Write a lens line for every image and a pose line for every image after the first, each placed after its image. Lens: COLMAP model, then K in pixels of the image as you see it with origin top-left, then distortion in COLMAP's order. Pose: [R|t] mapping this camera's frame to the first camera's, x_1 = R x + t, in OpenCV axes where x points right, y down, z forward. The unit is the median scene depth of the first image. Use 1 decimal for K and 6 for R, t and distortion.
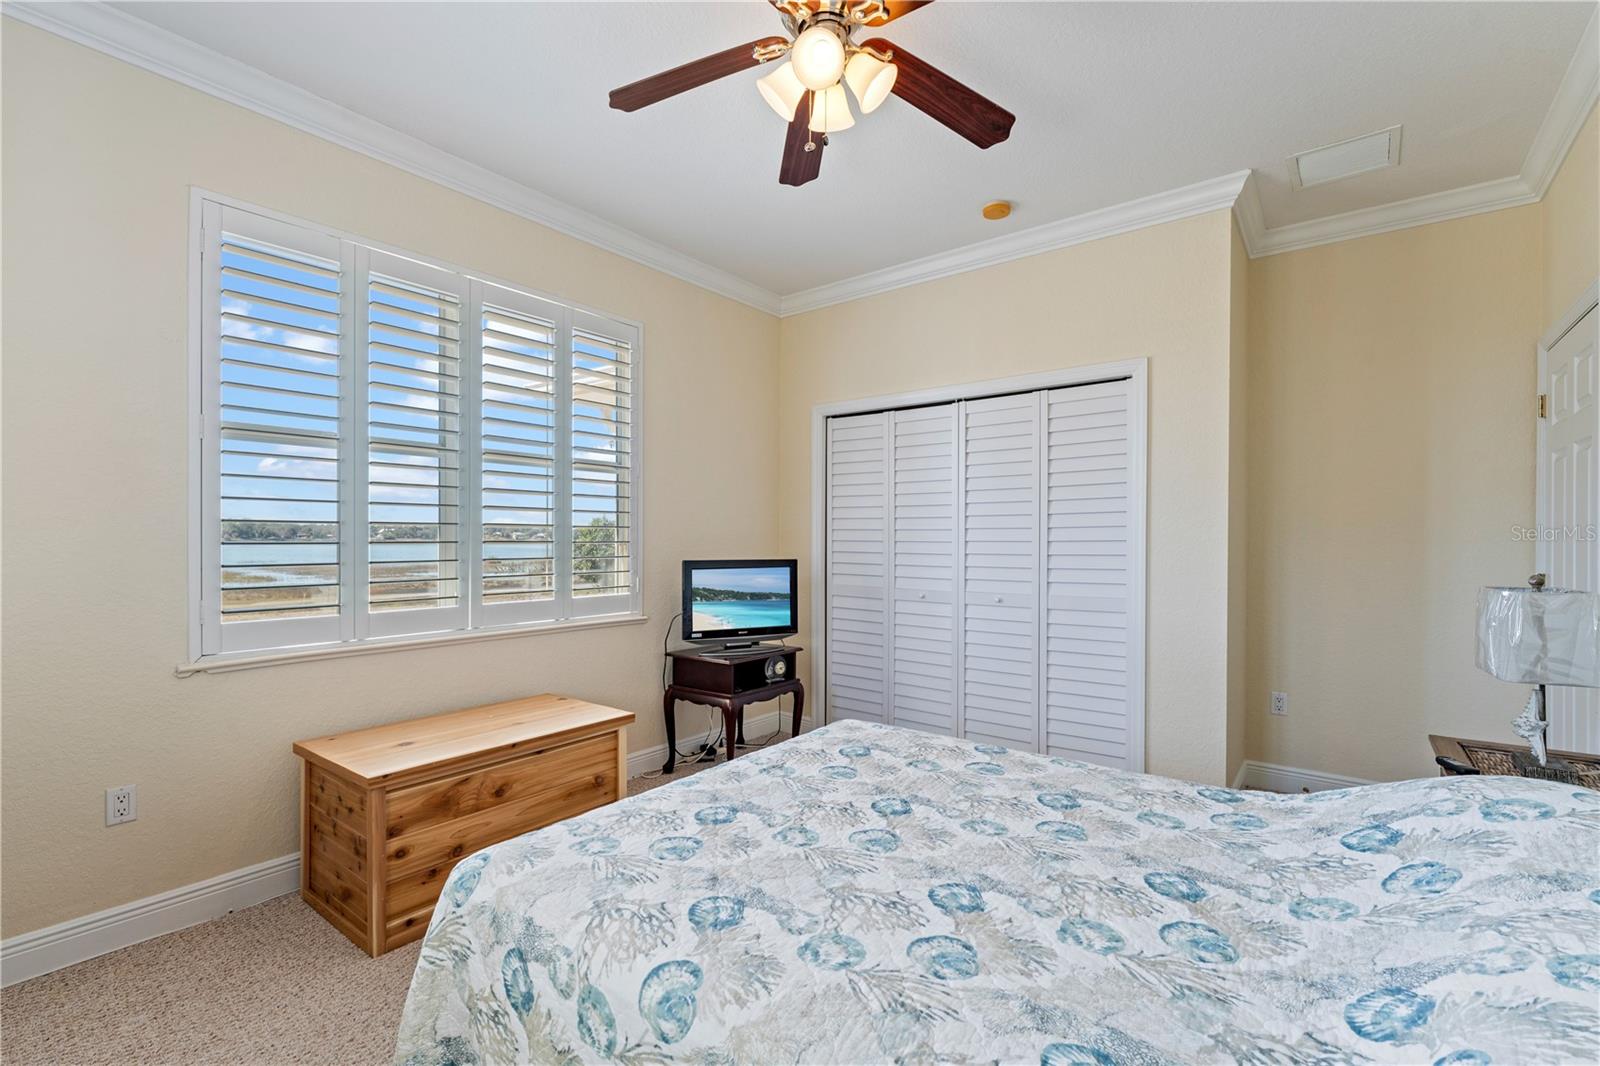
lens RADIAL K [[702.0, 0, 794.5], [0, 702.0, 521.3], [0, 0, 1]] dist [0.000253, 0.000024]
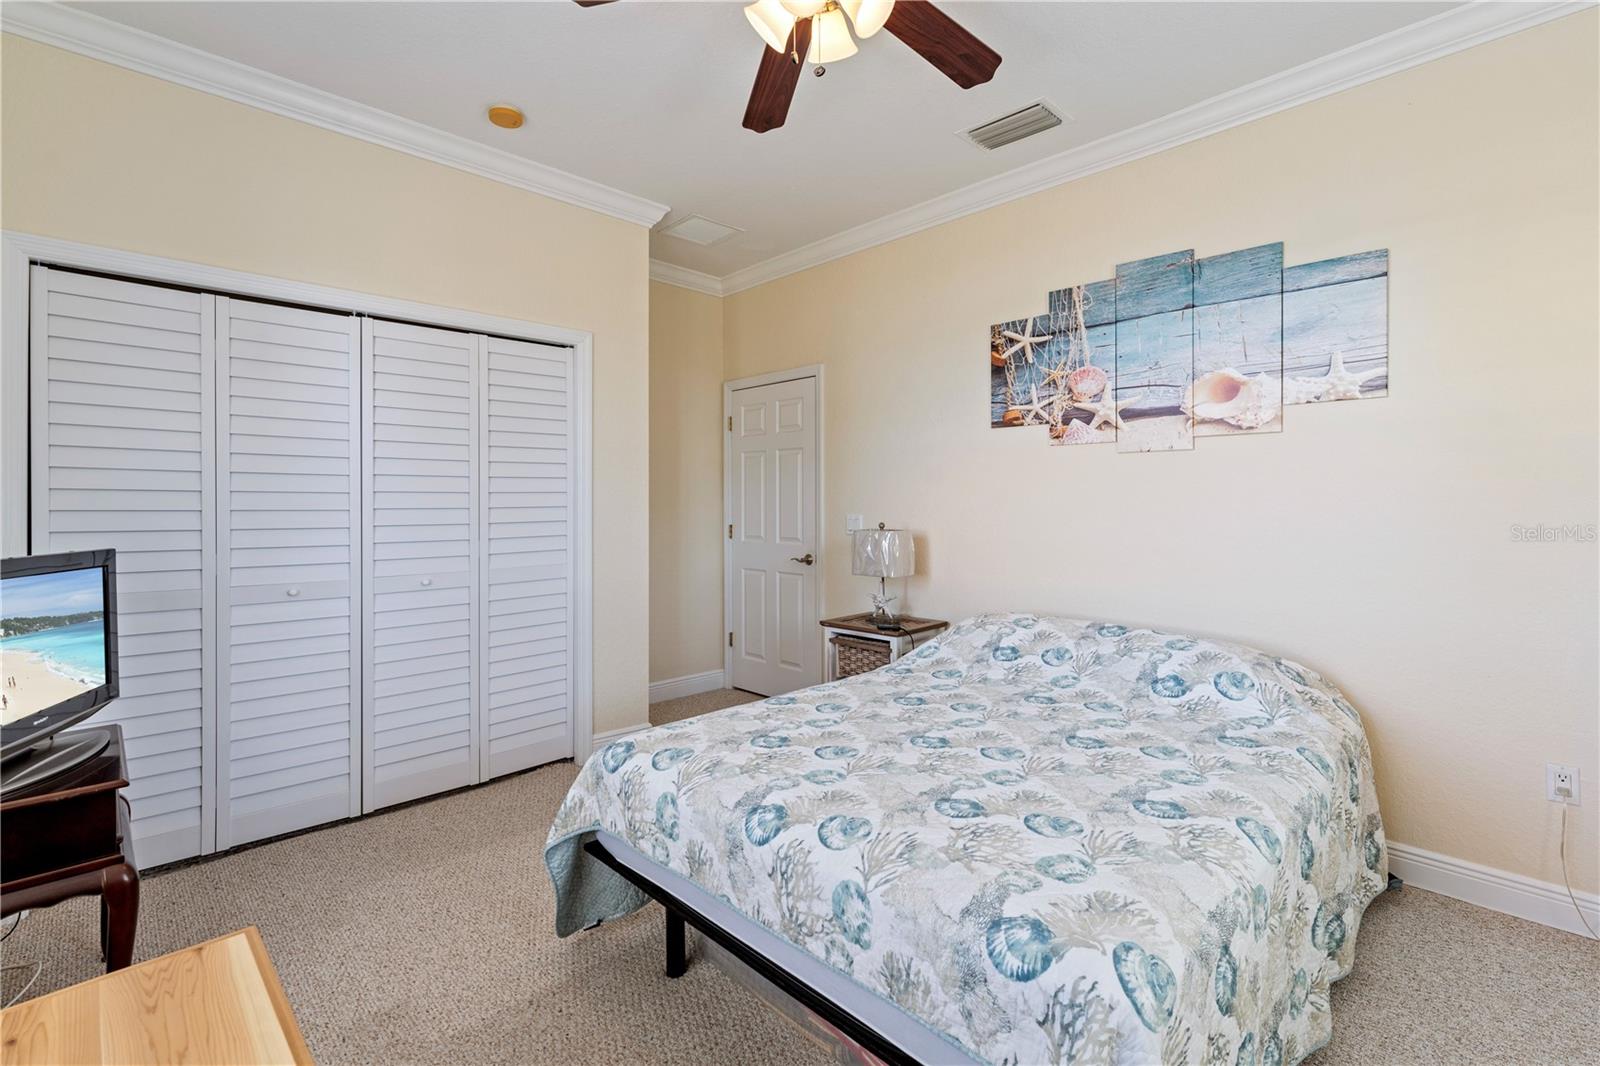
lens RADIAL K [[725.4, 0, 798.6], [0, 725.4, 490.8], [0, 0, 1]] dist [0.016127, -0.000065]
pose [[0.127822, 0.007965, 0.991765, -0.591644], [-0.024979, 0.999676, -0.004809, 0.002363], [-0.991483, -0.024159, 0.127979, 0.587967]]
